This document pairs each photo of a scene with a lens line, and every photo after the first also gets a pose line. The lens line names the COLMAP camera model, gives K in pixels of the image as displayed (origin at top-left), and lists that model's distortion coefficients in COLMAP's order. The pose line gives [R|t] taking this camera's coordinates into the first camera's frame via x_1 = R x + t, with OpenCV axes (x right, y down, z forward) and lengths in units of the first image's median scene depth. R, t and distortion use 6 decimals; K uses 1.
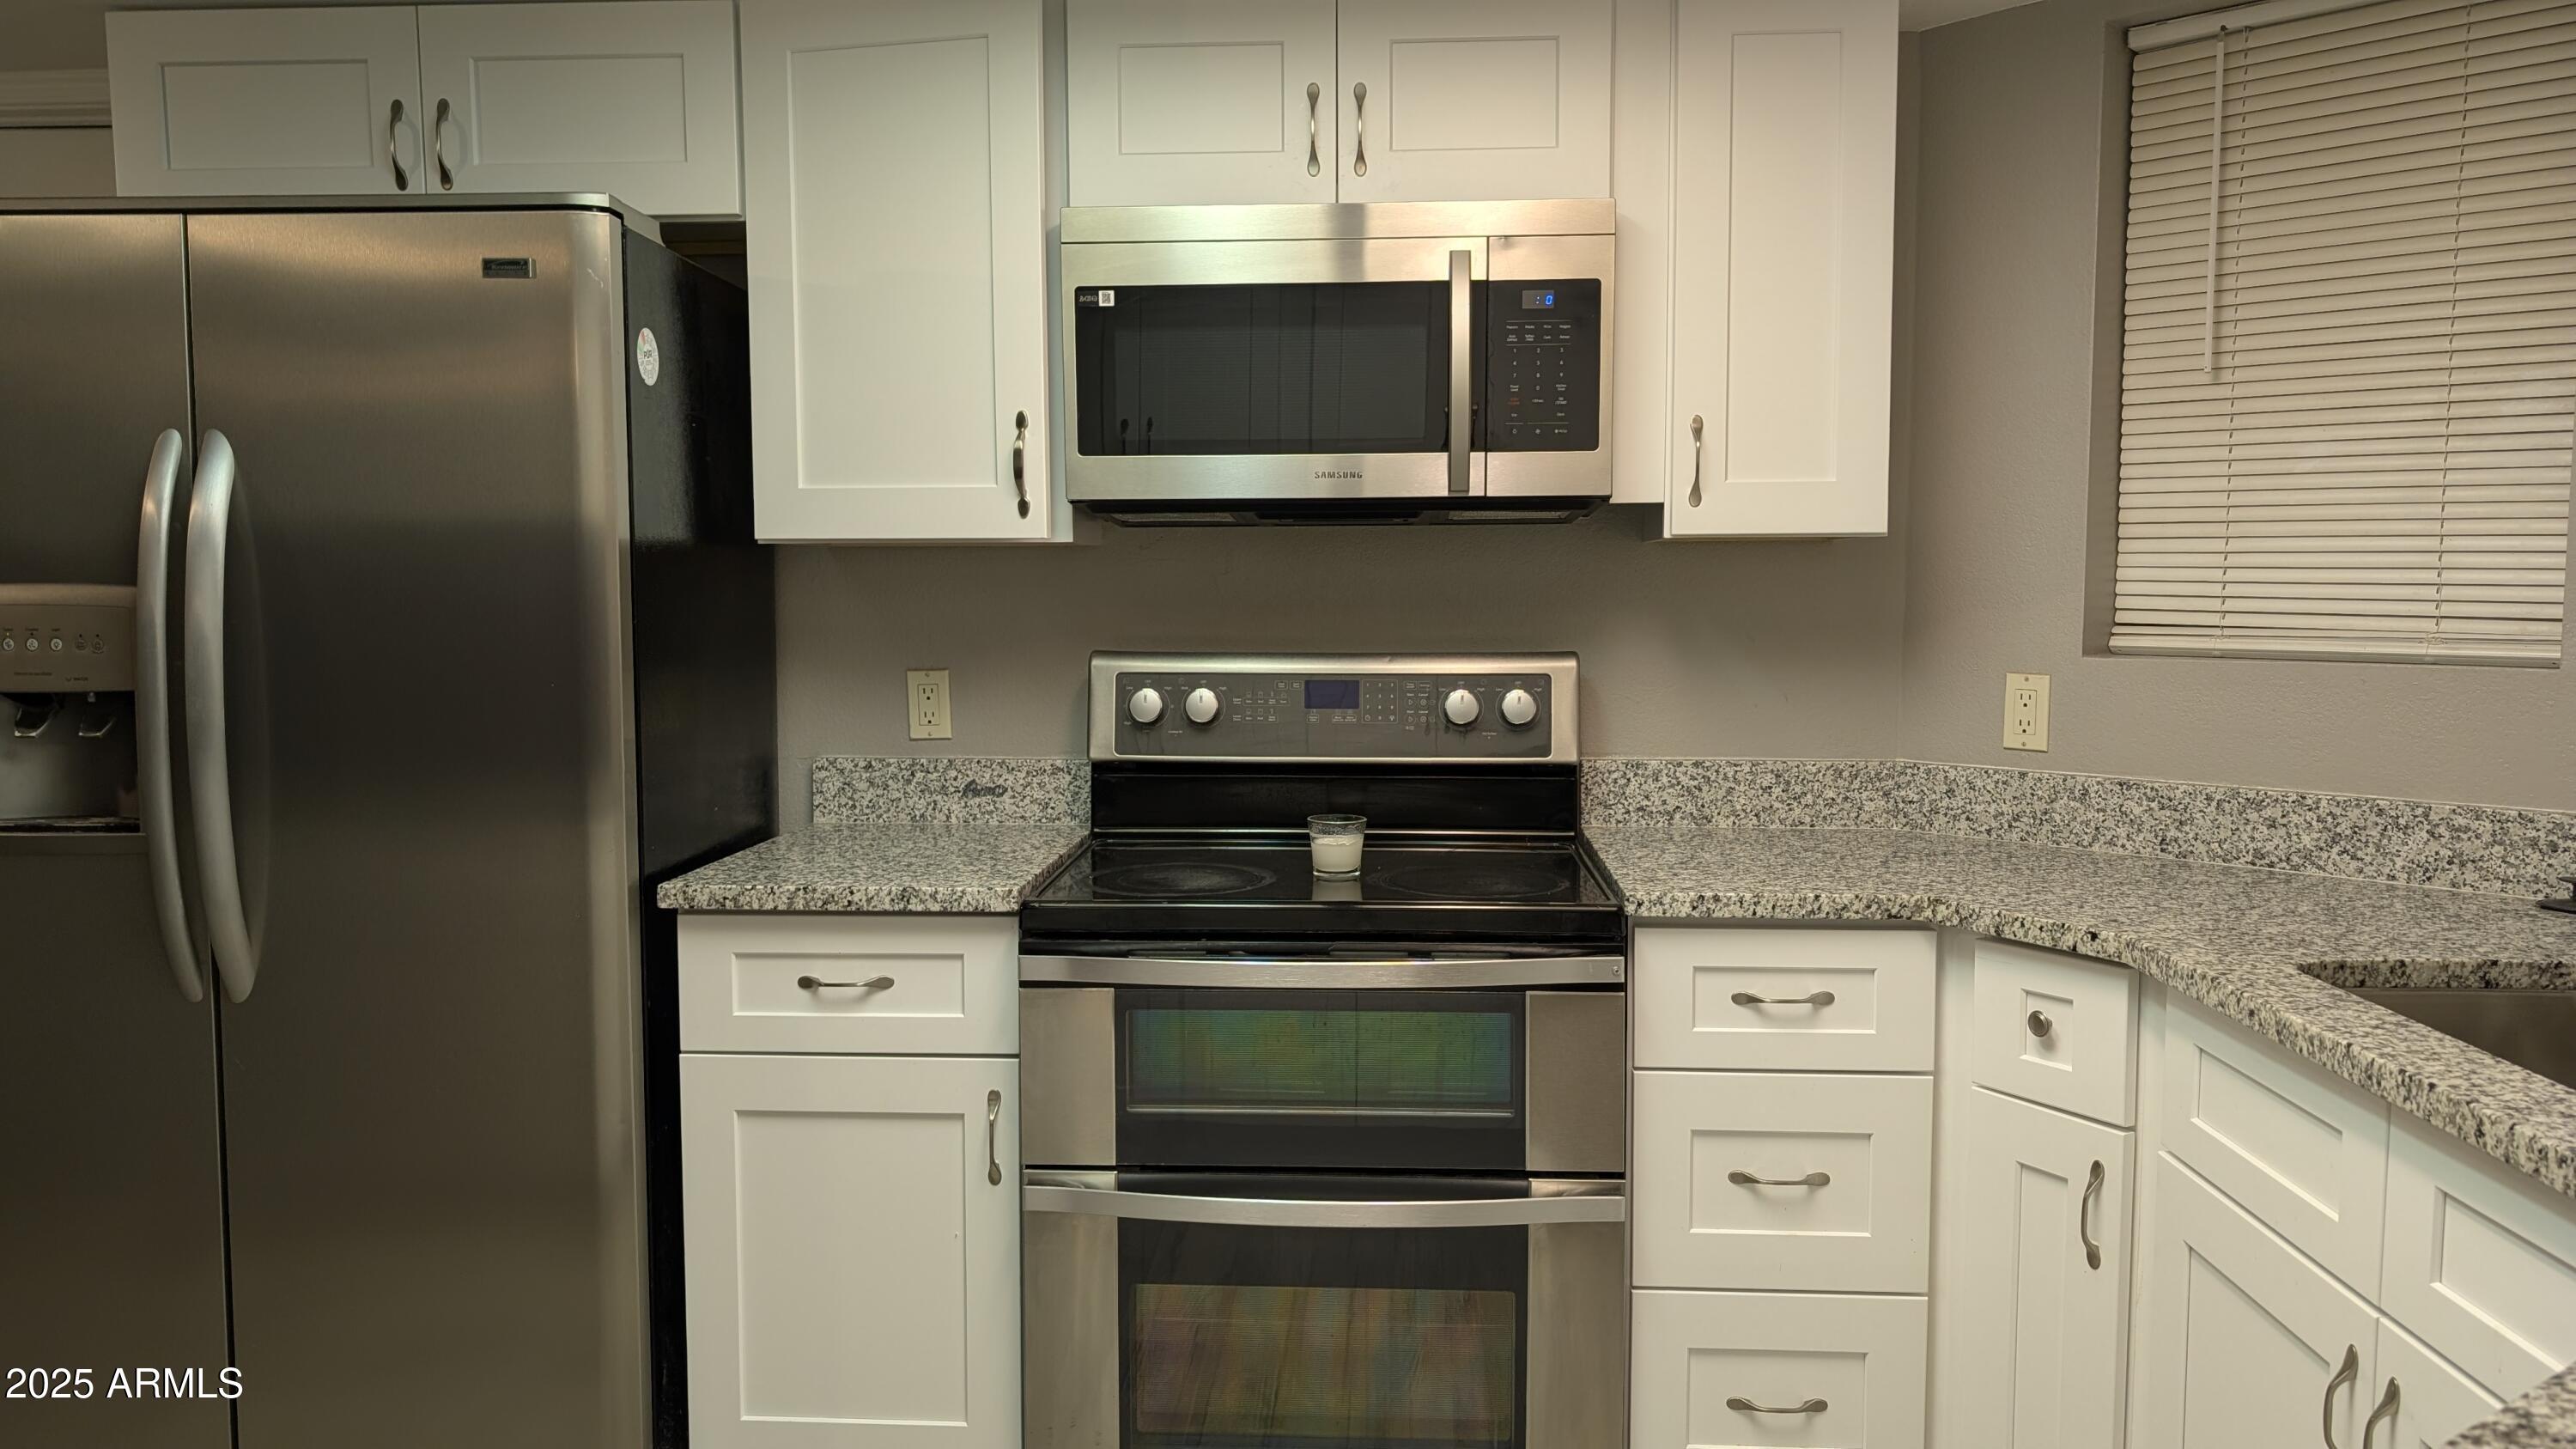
lens RADIAL K [[1921.5, 0, 1273.0], [0, 1921.5, 714.6], [0, 0, 1]] dist [0.050050, -0.024688]
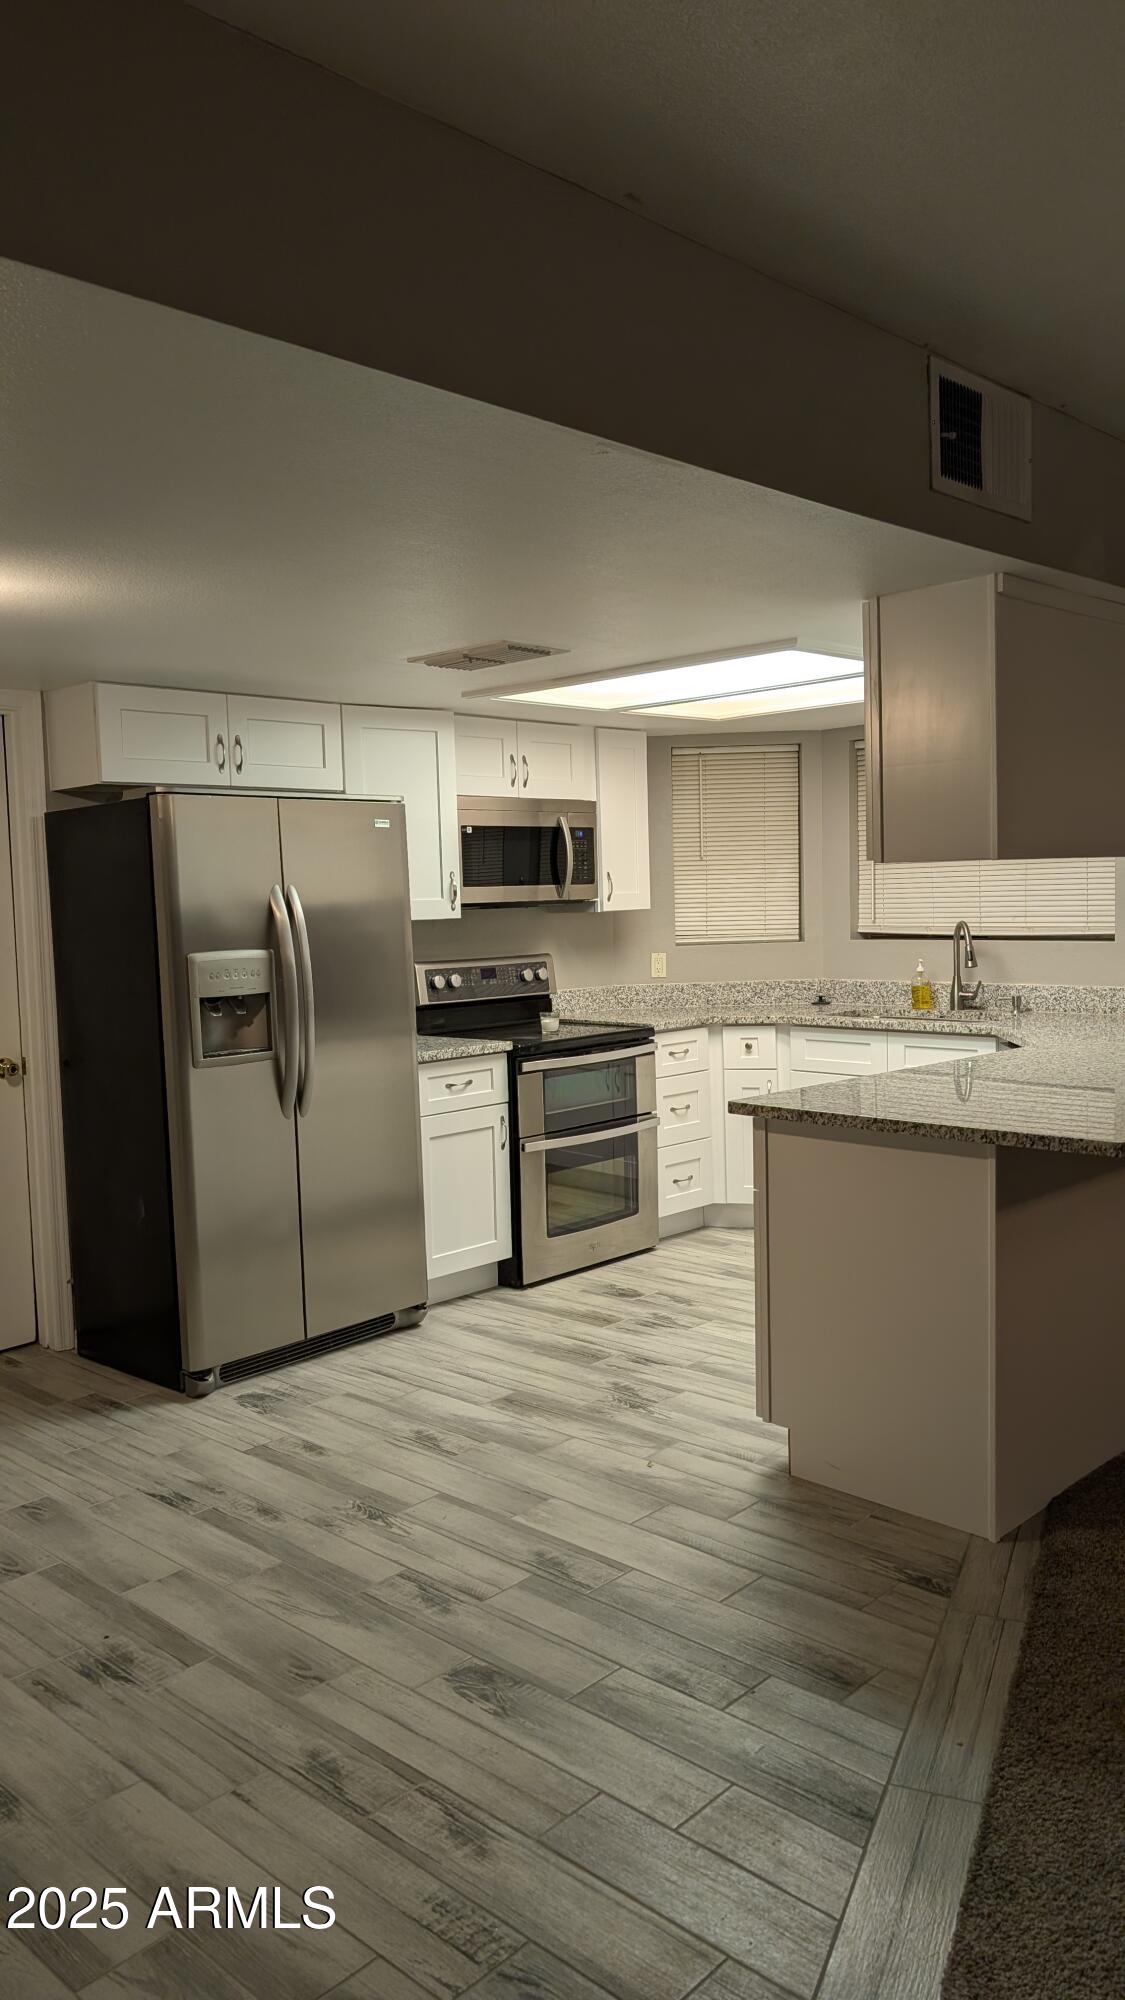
lens RADIAL K [[1491.7, 0, 548.5], [0, 1491.7, 1010.6], [0, 0, 1]] dist [0.050050, -0.024688]
pose [[0.661405, -0.077160, 0.746049, -1.704521], [0.082059, 0.996167, 0.030280, -0.017867], [-0.745526, 0.041193, 0.665202, -0.502763]]
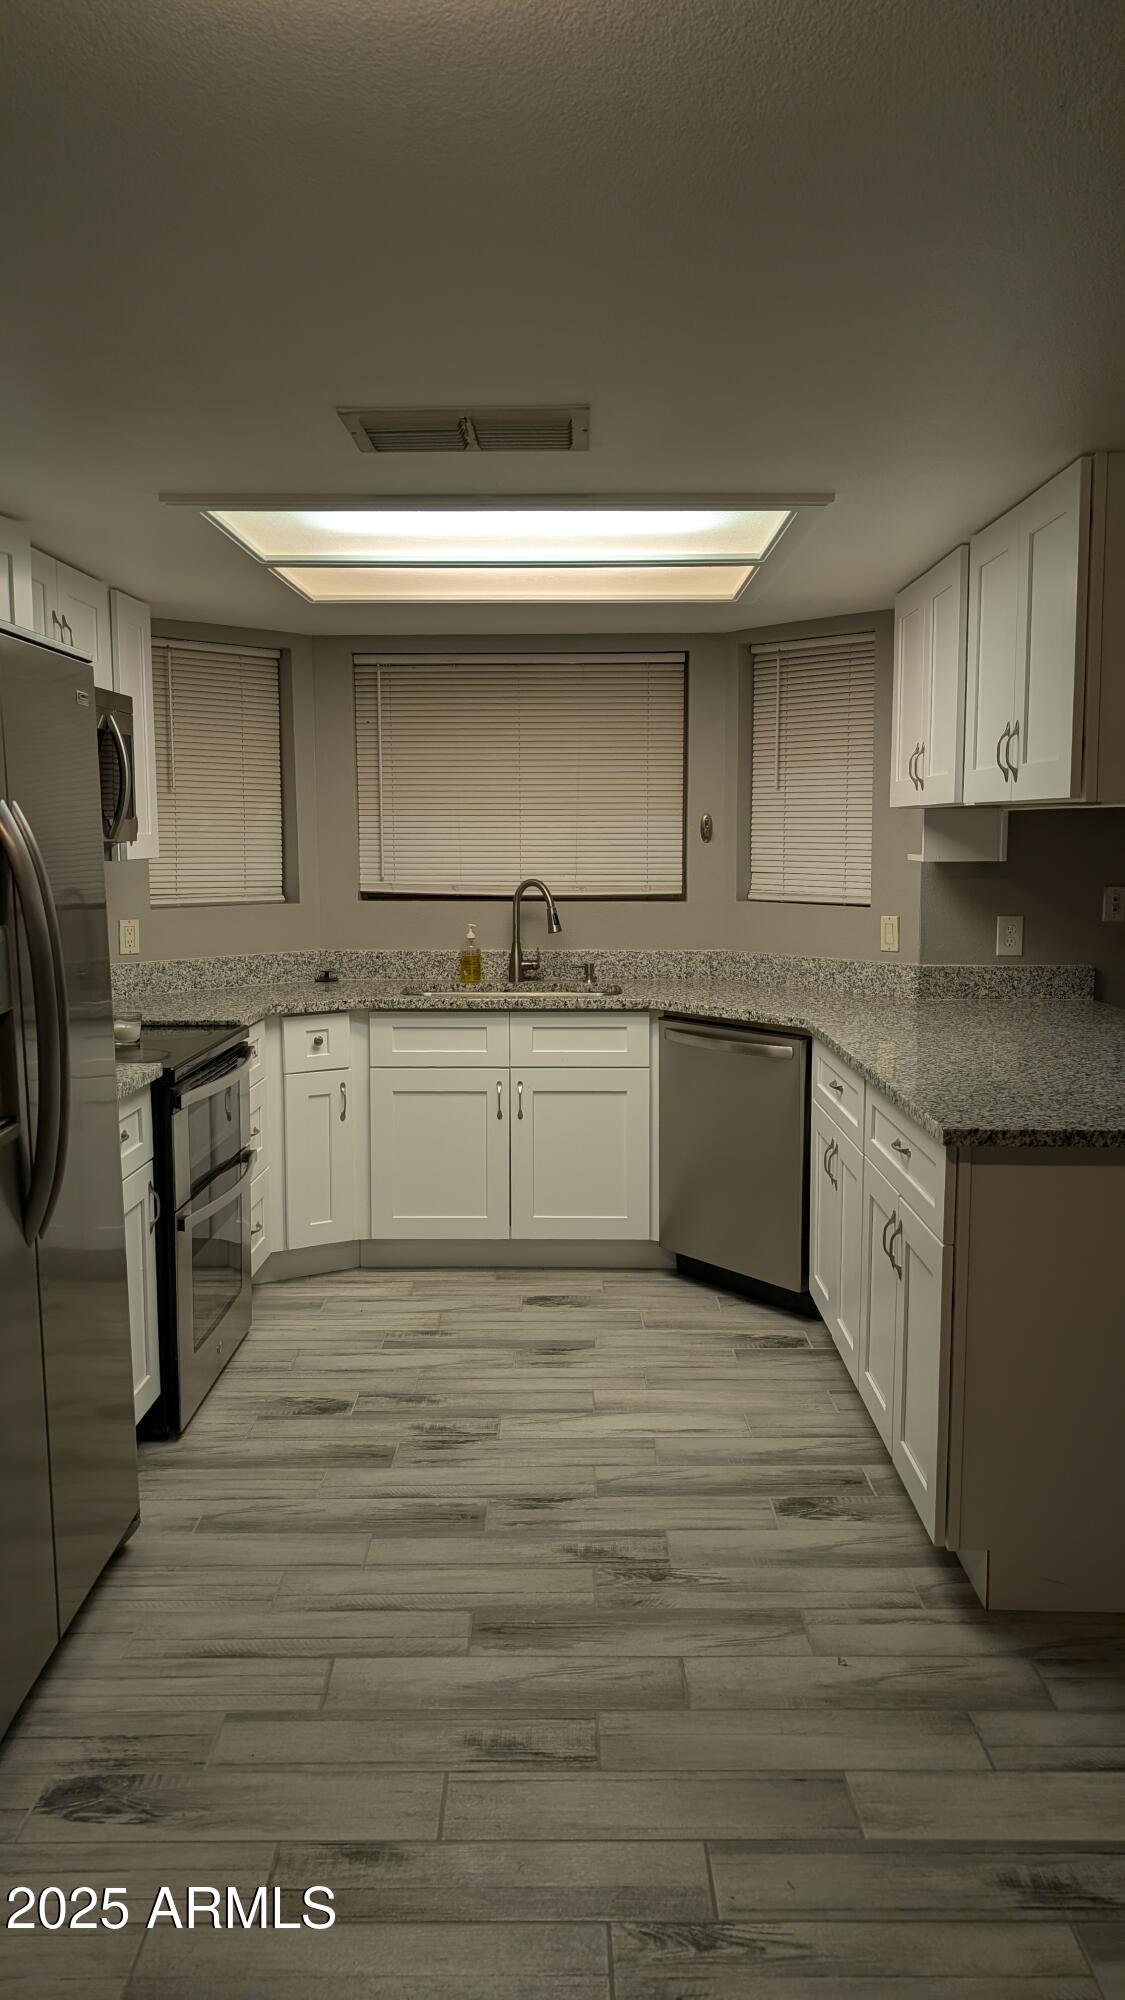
lens RADIAL K [[1491.7, 0, 560.0], [0, 1491.7, 998.2], [0, 0, 1]] dist [0.050050, -0.024688]
pose [[-0.048389, -0.111336, 0.992604, -1.527562], [0.074047, 0.990634, 0.114725, -0.104732], [-0.996080, 0.079051, -0.039692, 0.663442]]
